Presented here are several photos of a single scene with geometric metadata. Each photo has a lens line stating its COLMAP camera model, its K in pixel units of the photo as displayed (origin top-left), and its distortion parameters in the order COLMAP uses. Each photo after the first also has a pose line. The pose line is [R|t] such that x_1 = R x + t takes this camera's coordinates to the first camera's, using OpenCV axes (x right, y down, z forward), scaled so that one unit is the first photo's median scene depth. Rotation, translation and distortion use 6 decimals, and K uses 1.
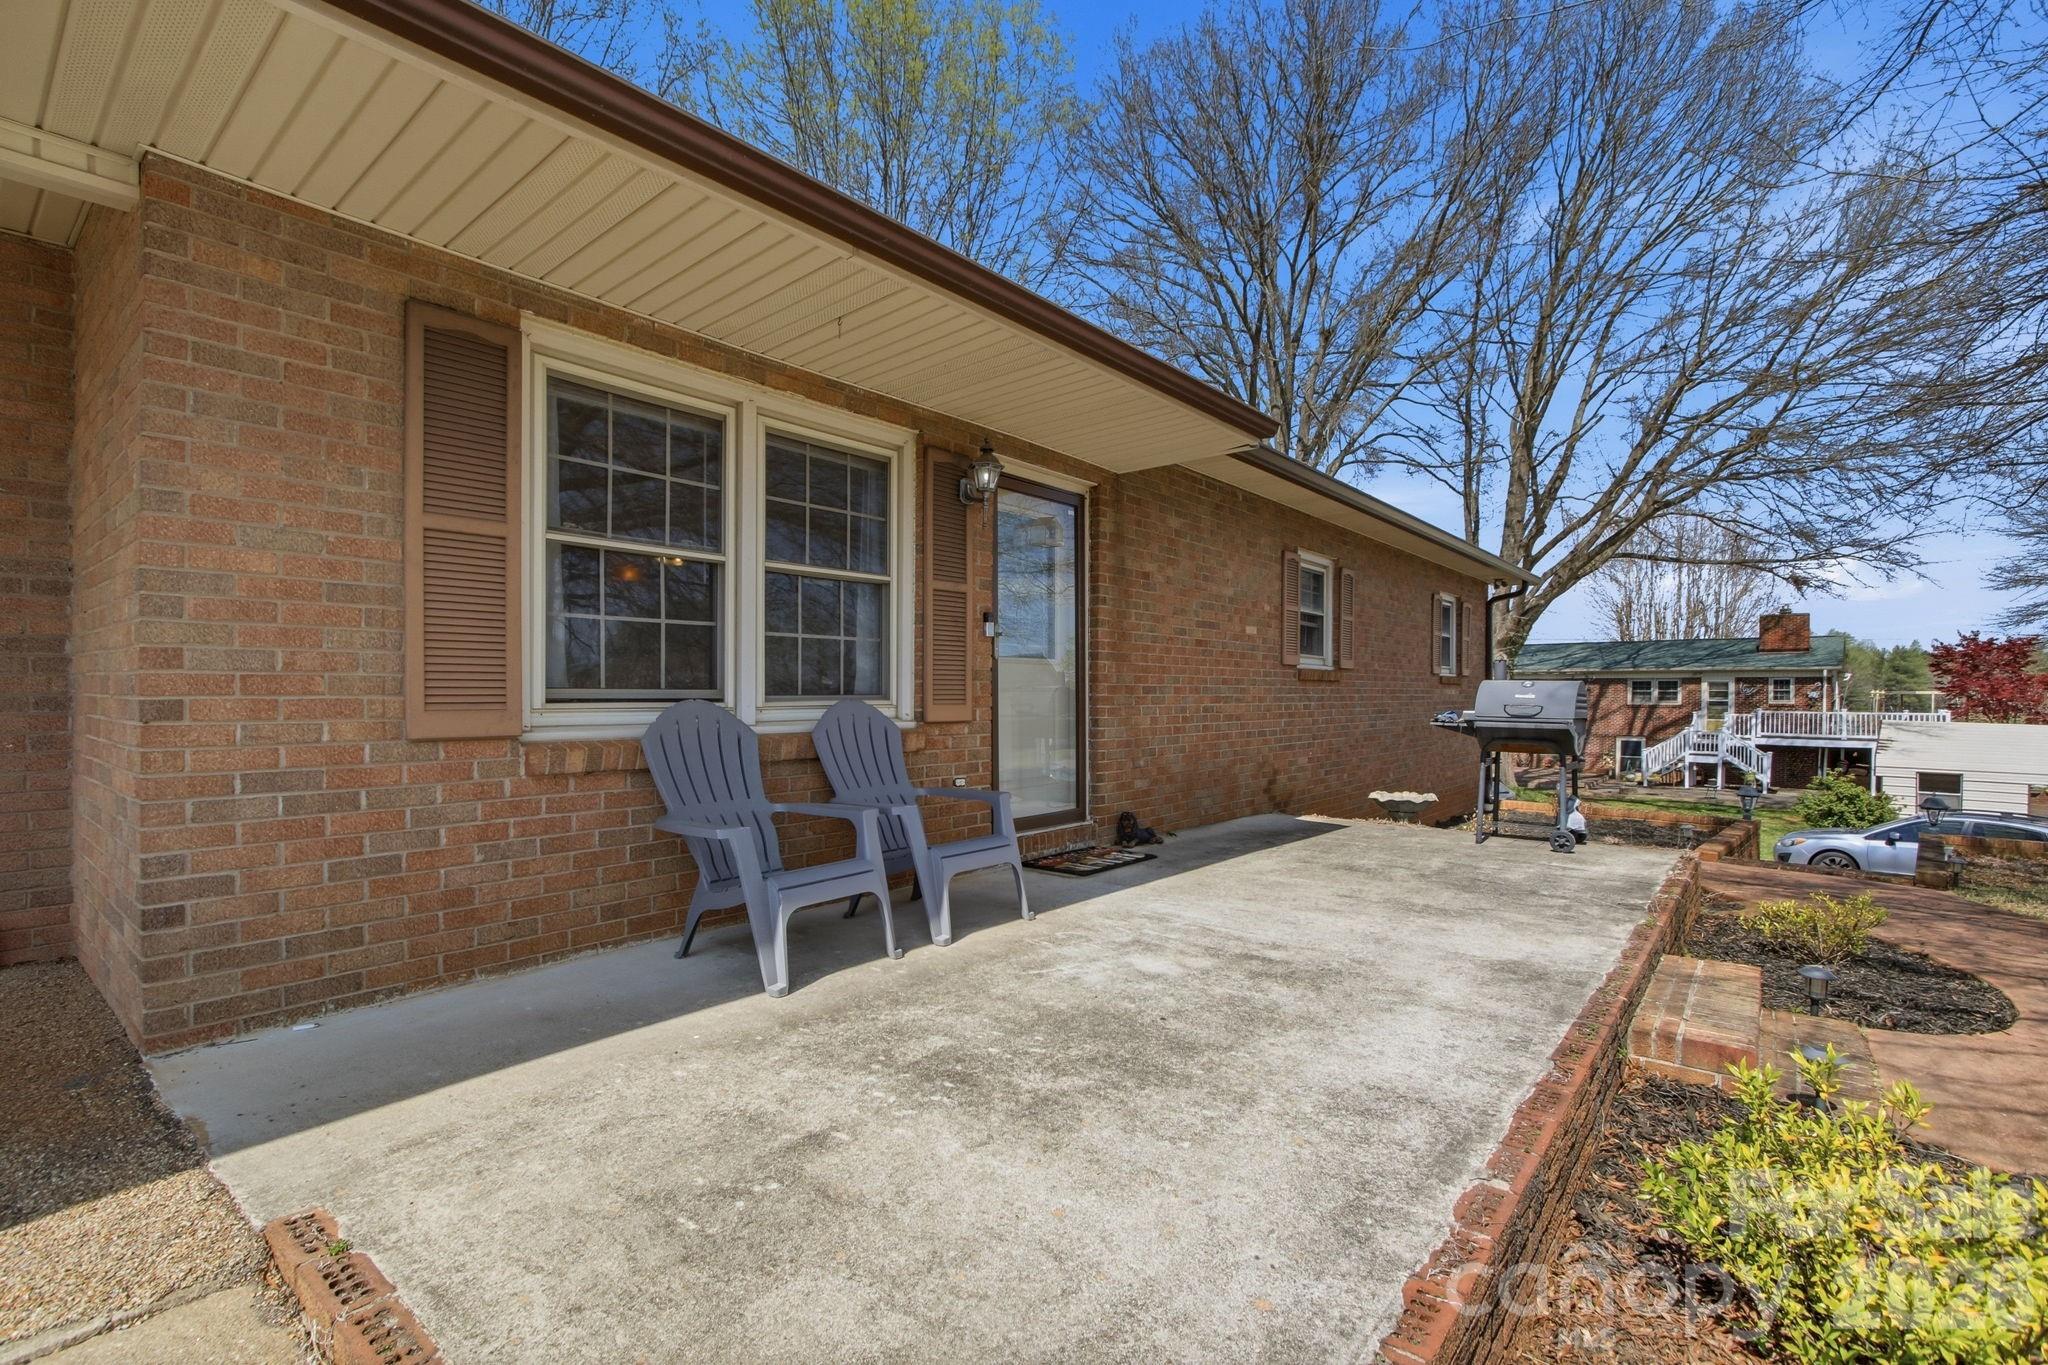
lens RADIAL K [[938.9, 0, 1028.1], [0, 938.9, 688.9], [0, 0, 1]] dist [-0.003284, -0.000020]
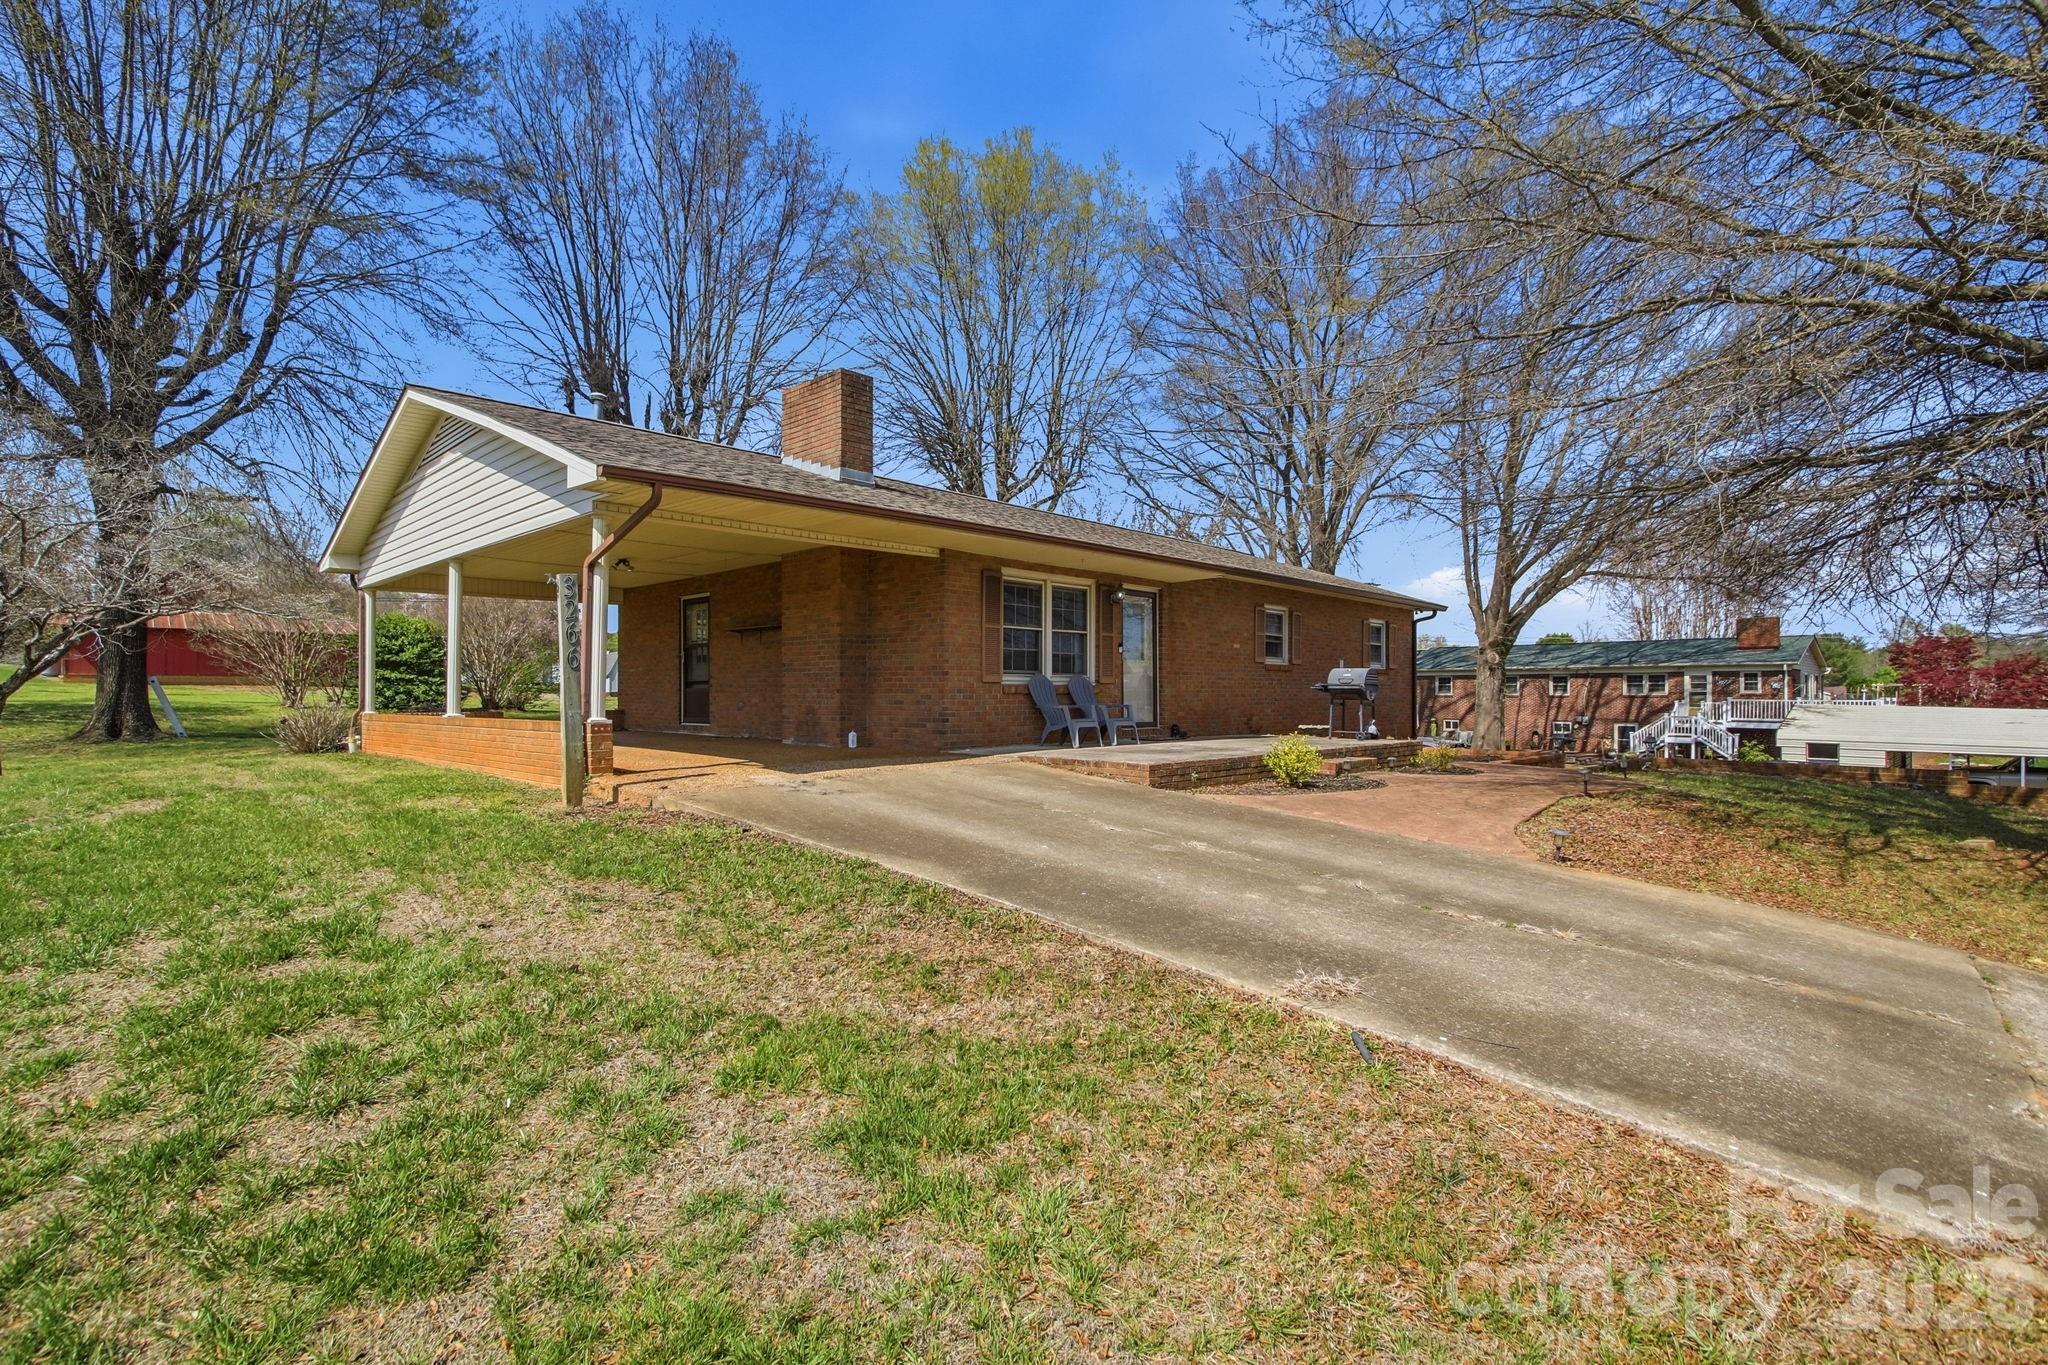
lens RADIAL K [[938.9, 0, 1012.1], [0, 938.9, 675.6], [0, 0, 1]] dist [-0.003284, -0.000020]
pose [[0.995820, -0.003830, -0.091257, -0.017249], [0.002583, 0.999902, -0.013780, 0.007702], [0.091301, 0.013486, 0.995732, -0.274860]]
